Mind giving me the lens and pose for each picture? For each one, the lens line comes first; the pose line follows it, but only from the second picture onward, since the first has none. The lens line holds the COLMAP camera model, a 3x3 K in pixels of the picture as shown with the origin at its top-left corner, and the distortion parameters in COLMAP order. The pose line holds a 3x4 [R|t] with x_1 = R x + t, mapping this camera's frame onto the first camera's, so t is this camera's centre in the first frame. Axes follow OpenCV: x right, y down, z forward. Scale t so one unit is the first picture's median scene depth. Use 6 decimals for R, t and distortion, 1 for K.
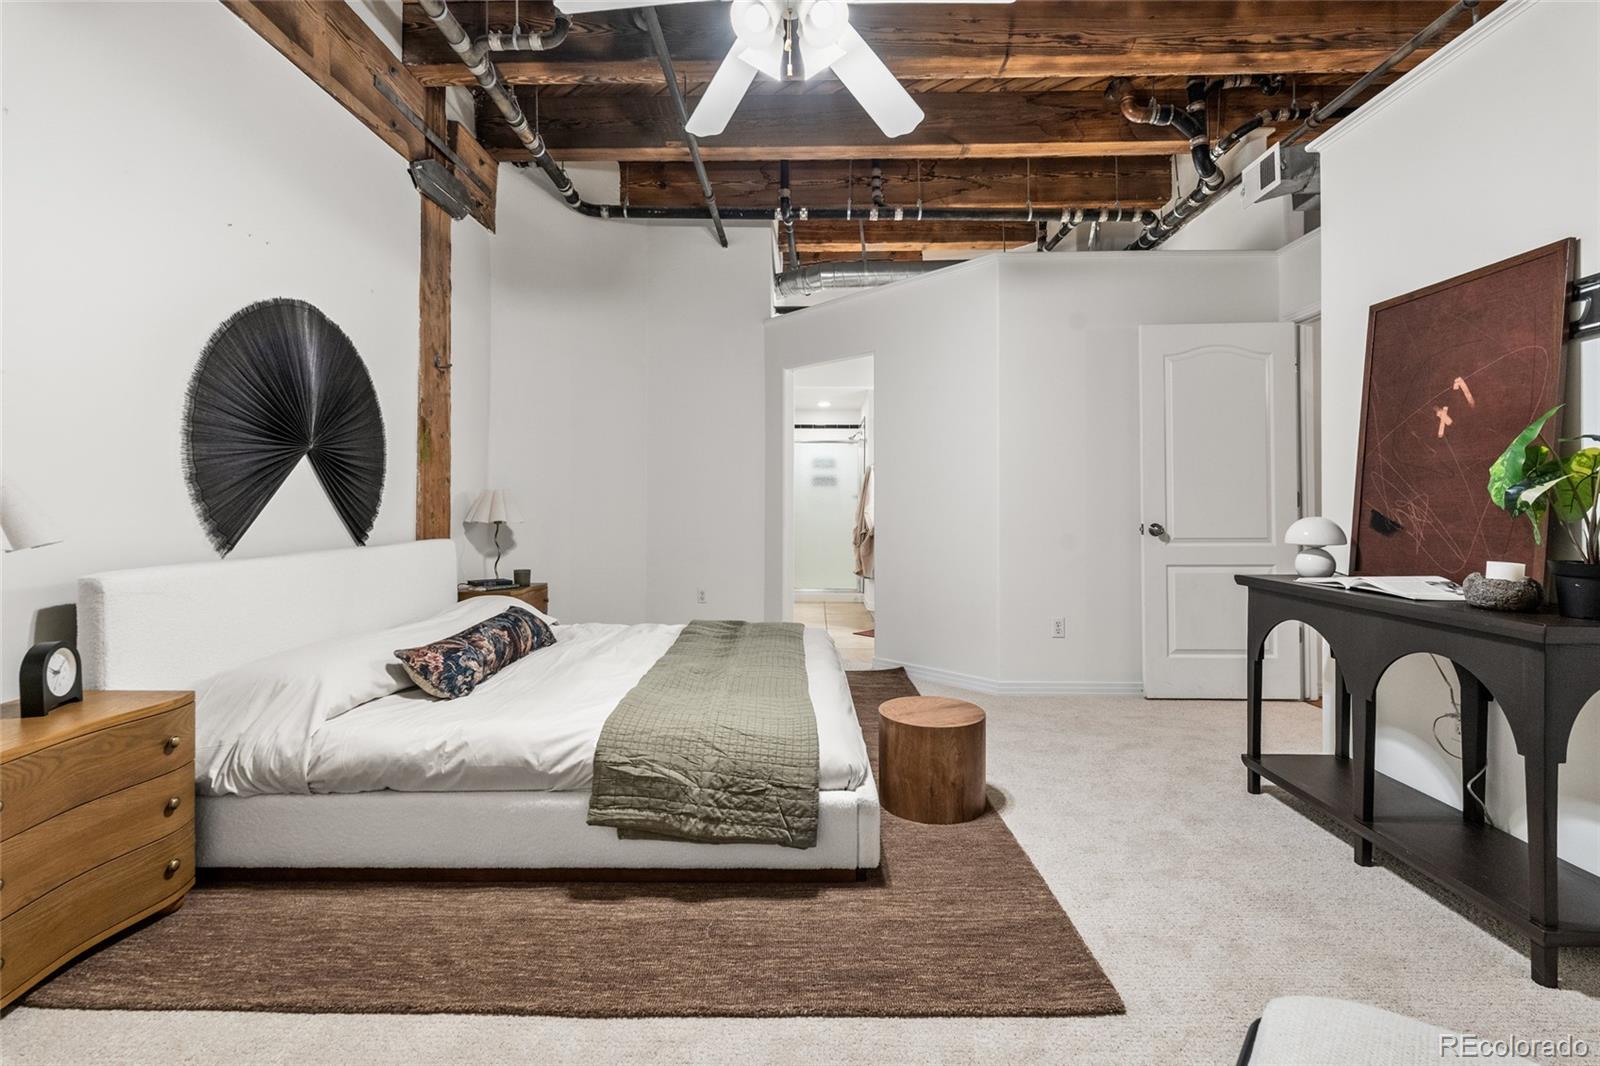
lens RADIAL K [[717.7, 0, 800.7], [0, 717.7, 528.6], [0, 0, 1]] dist [-0.002550, 0.000300]
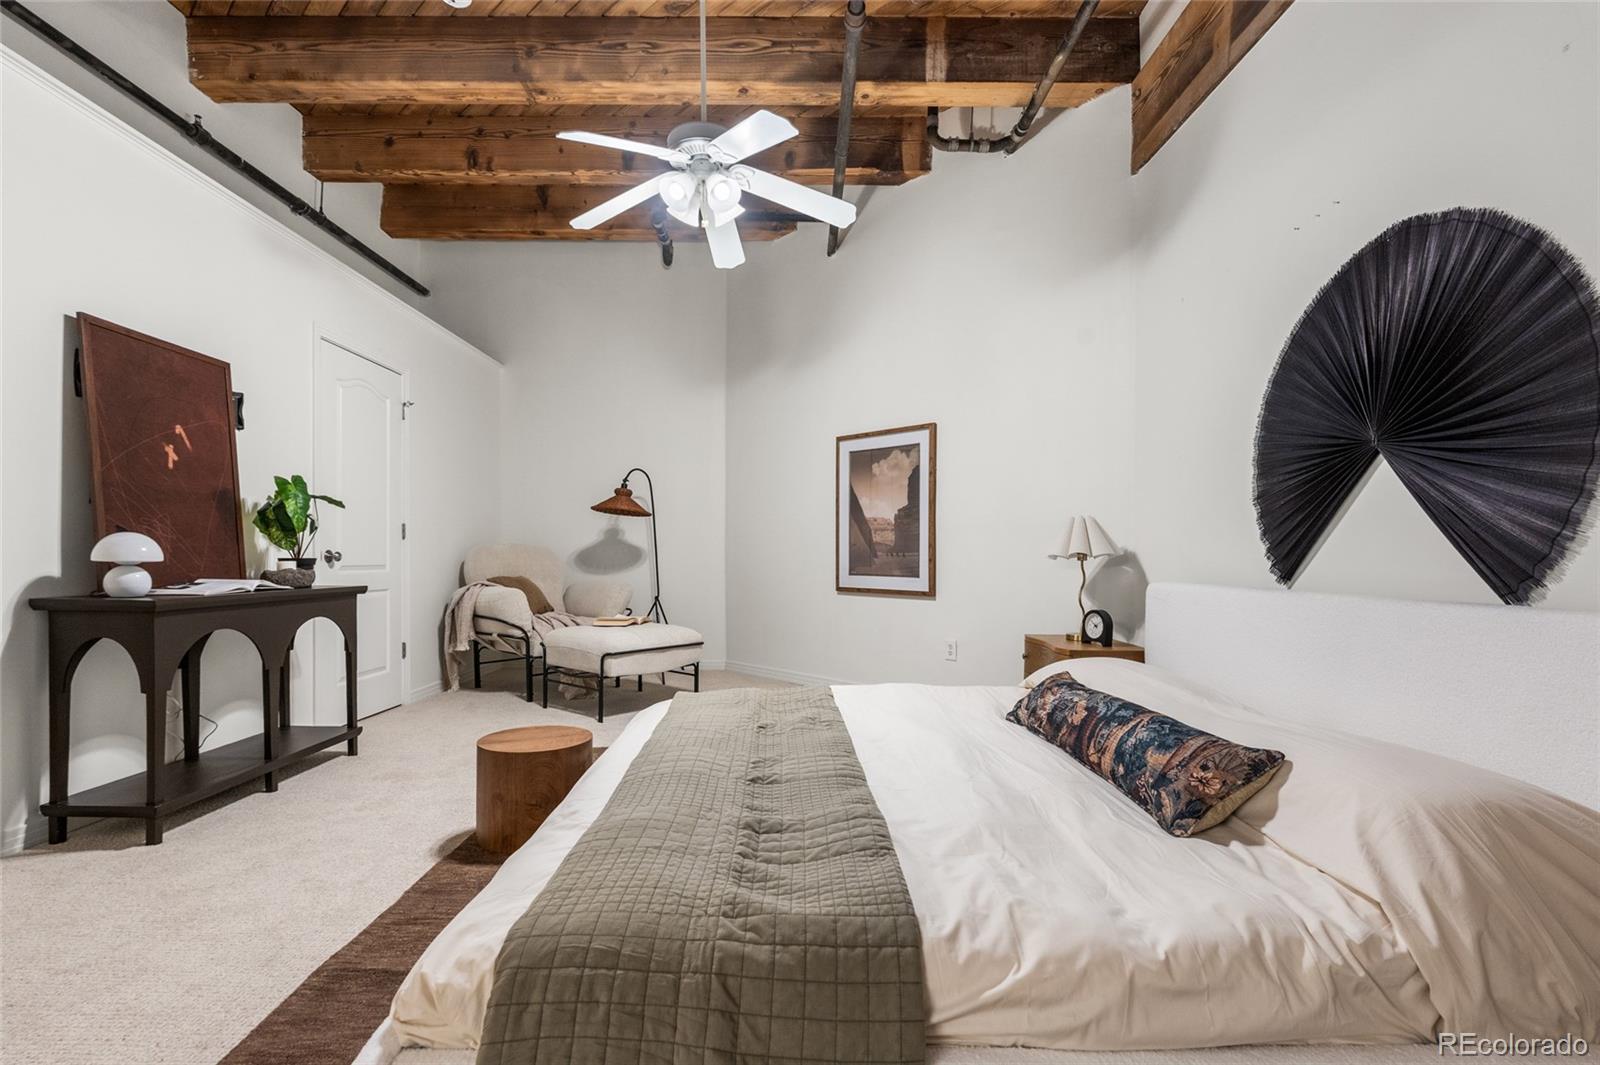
lens RADIAL K [[717.7, 0, 800.8], [0, 717.7, 538.4], [0, 0, 1]] dist [-0.002550, 0.000300]
pose [[-0.999353, -0.011766, -0.033999, -0.149745], [-0.011697, 0.999929, -0.002210, -0.016765], [0.034023, -0.001811, -0.999419, 2.215128]]
